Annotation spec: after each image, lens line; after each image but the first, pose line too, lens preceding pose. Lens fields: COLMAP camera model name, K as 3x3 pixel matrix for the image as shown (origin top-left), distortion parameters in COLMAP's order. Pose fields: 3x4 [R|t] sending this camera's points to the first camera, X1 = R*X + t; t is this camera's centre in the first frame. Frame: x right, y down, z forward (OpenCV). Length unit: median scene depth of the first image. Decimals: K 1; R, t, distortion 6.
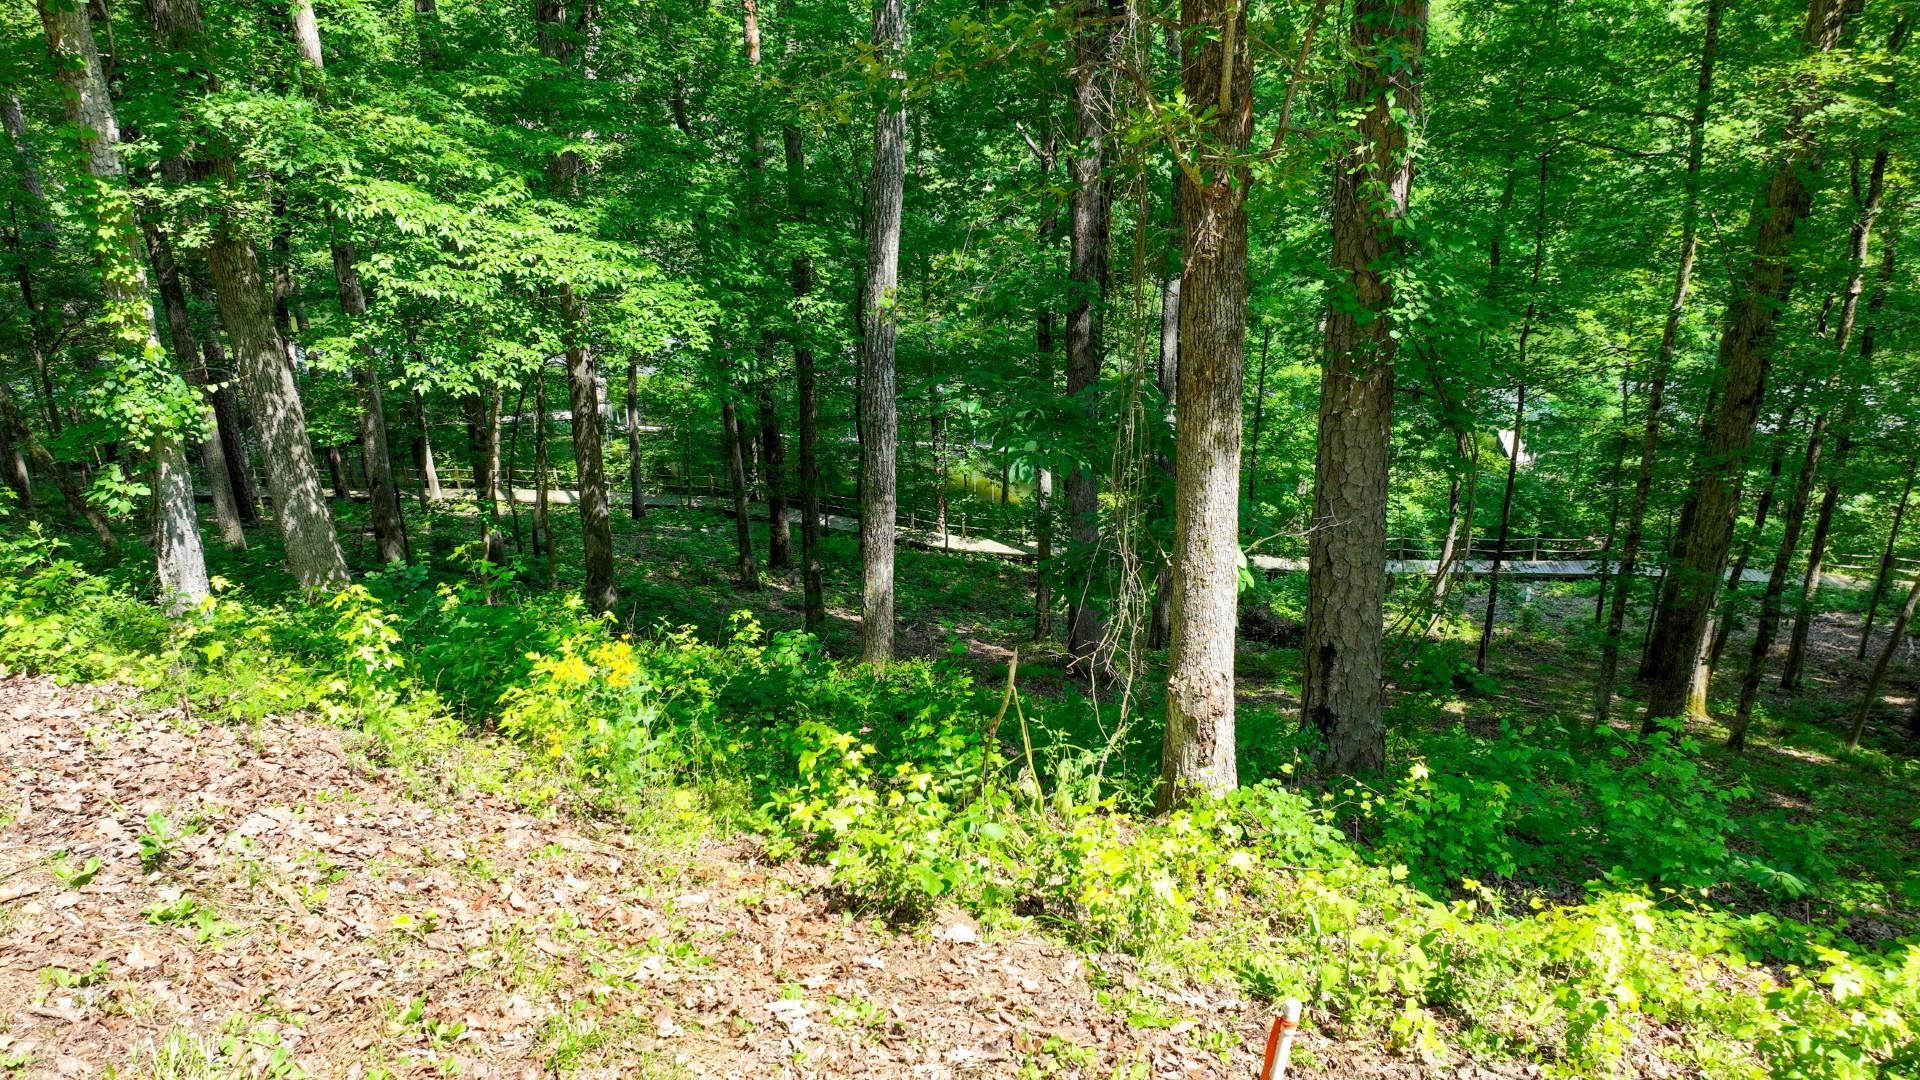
lens RADIAL K [[1347.2, 0, 959.2], [0, 1347.2, 539.1], [0, 0, 1]] dist [-0.005659, 0.022119]
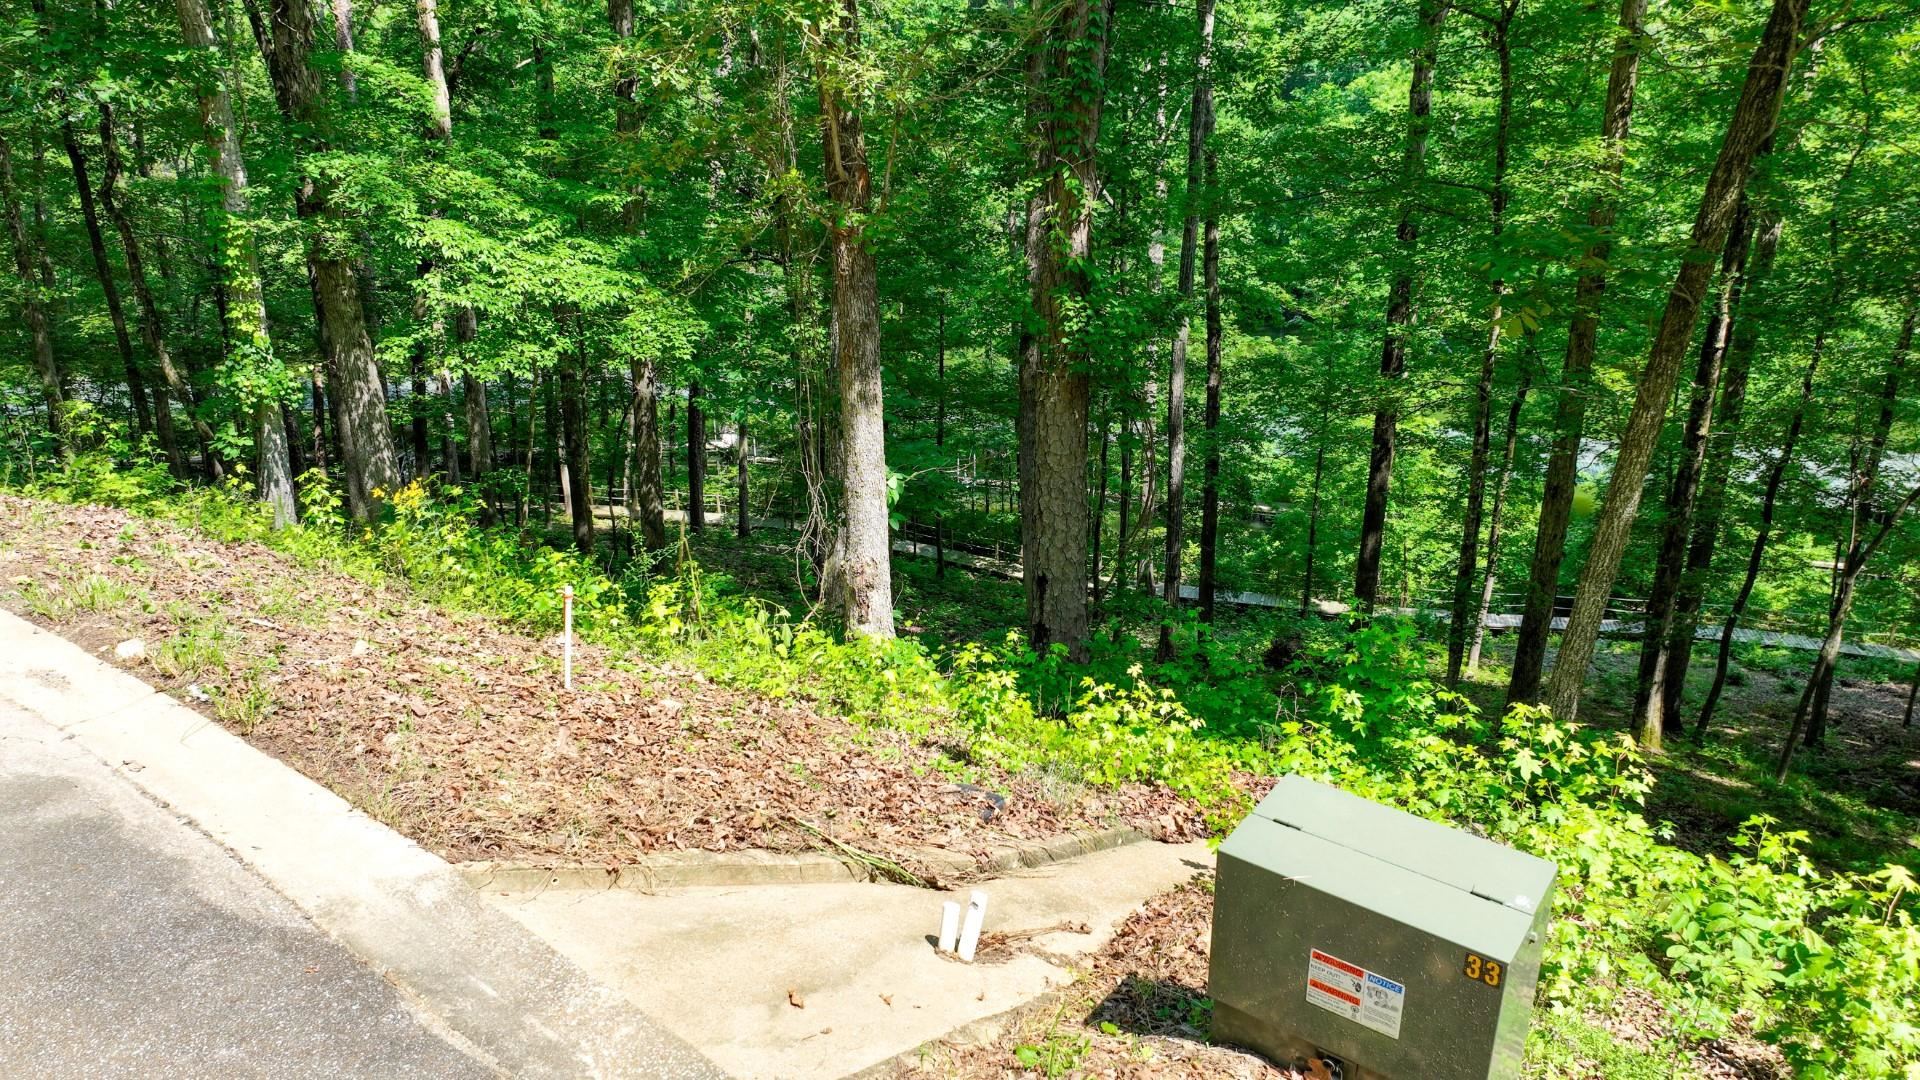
lens RADIAL K [[1347.2, 0, 962.0], [0, 1347.2, 540.4], [0, 0, 1]] dist [-0.005659, 0.022119]
pose [[0.992471, 0.047376, -0.112942, 0.238371], [-0.051686, 0.998031, -0.035540, 0.066587], [0.111036, 0.041110, 0.992966, -0.233668]]
